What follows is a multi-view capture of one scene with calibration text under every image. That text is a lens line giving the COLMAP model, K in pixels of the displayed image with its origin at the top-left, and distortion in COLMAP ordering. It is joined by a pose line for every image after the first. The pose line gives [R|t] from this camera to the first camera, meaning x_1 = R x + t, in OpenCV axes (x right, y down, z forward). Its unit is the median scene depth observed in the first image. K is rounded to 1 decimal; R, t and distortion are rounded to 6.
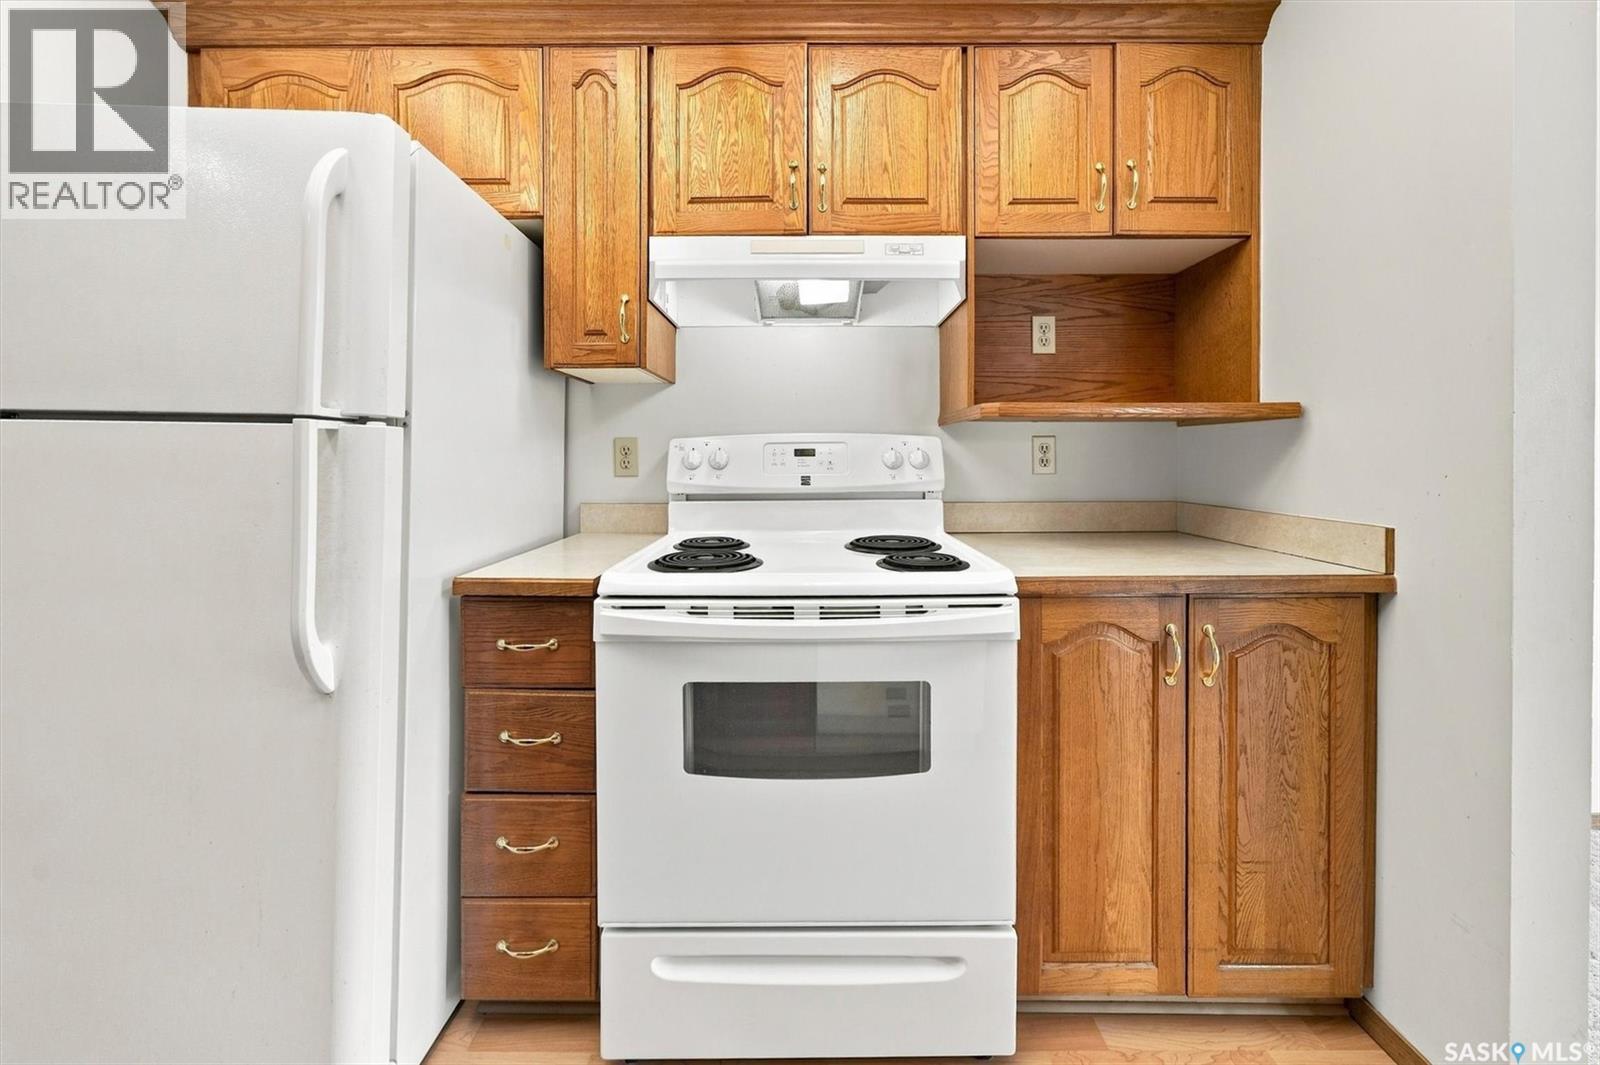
lens RADIAL K [[600.7, 0, 840.8], [0, 600.7, 455.8], [0, 0, 1]] dist [-0.000106, -0.000053]
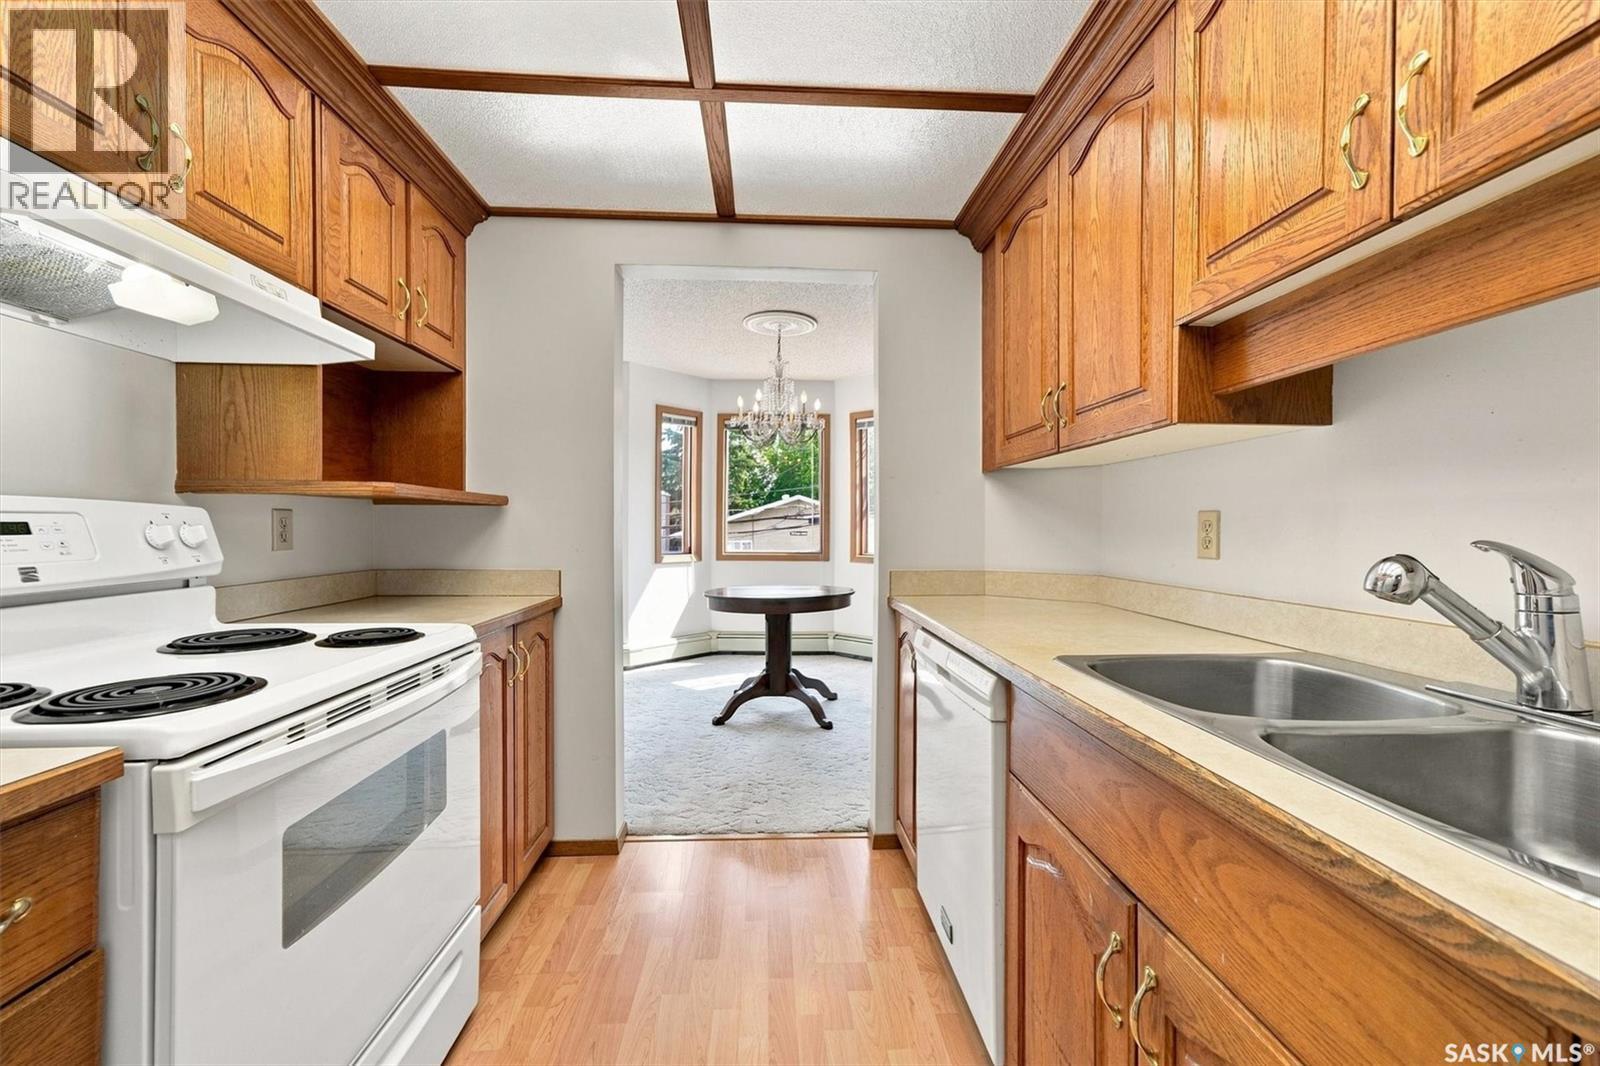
lens RADIAL K [[631.3, 0, 800.0], [0, 631.3, 533.0], [0, 0, 1]] dist [0.001367, 0.000305]
pose [[-0.044254, -0.010002, 0.998970, -0.822023], [-0.000869, 0.999950, 0.009974, -0.008205], [-0.999020, -0.000427, -0.044261, 0.288600]]
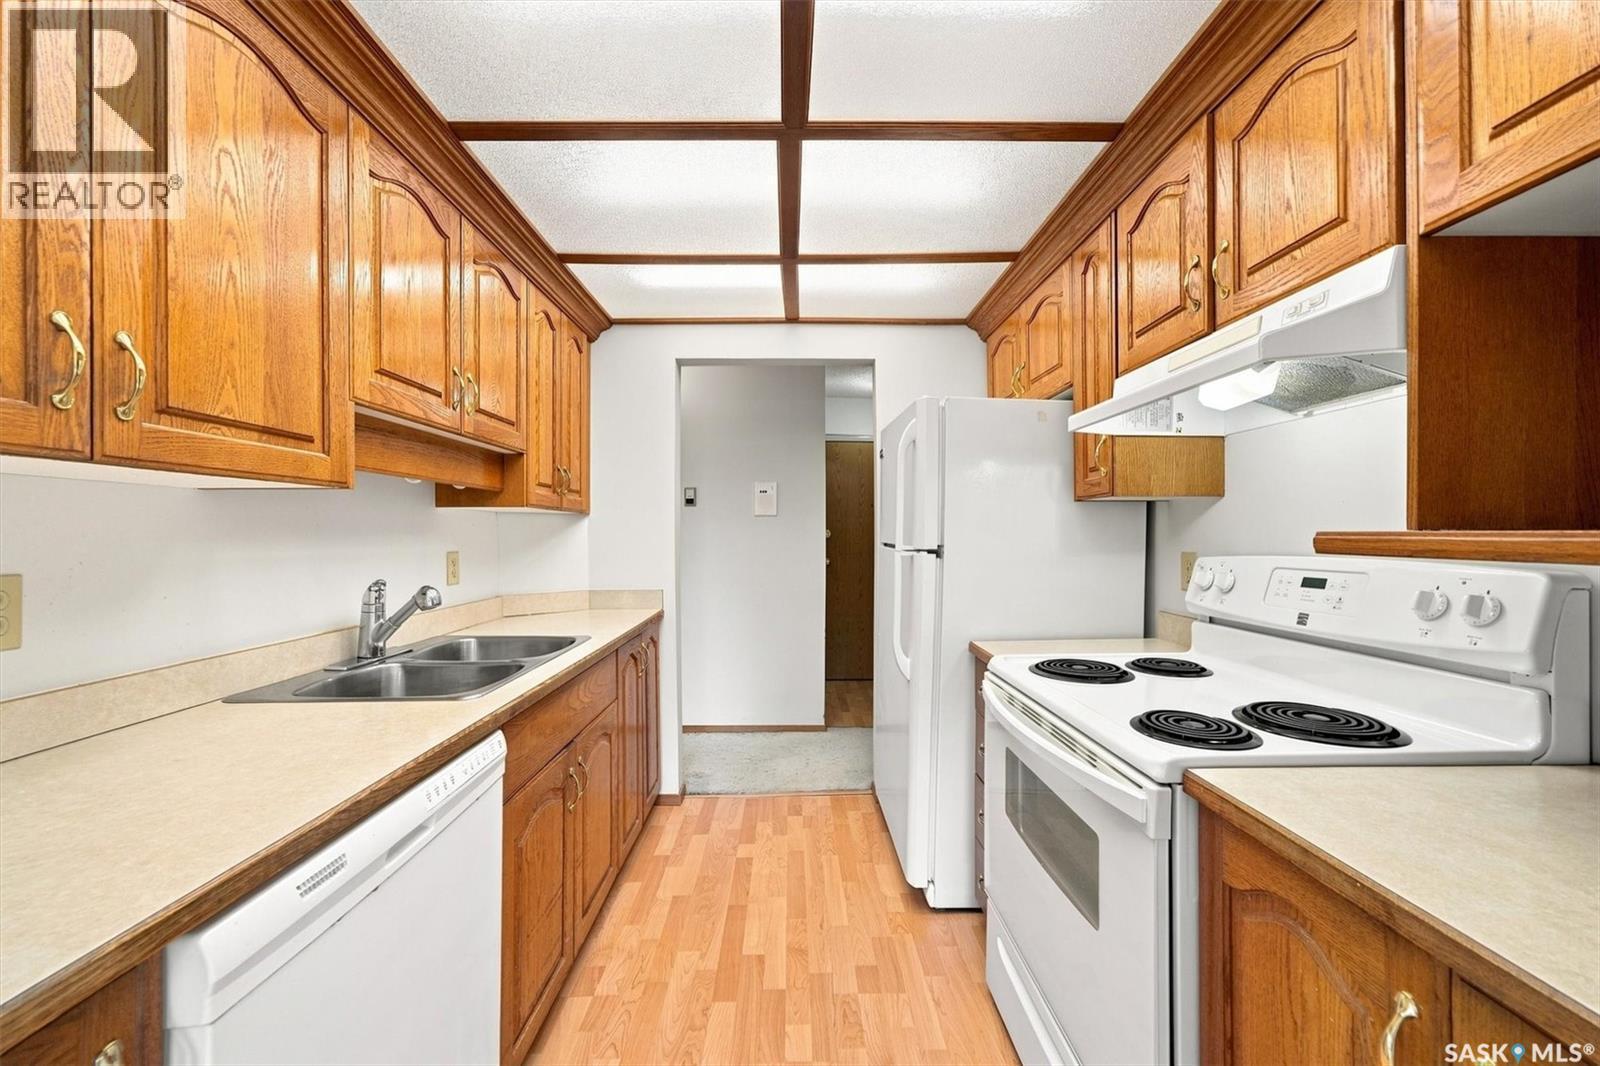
lens RADIAL K [[609.8, 0, 800.0], [0, 609.8, 533.0], [0, 0, 1]] dist [-0.000739, -0.000123]
pose [[0.007534, -0.002935, -0.999967, 0.810225], [0.000224, 0.999996, -0.002934, -0.075495], [0.999972, -0.000202, 0.007535, 0.396577]]
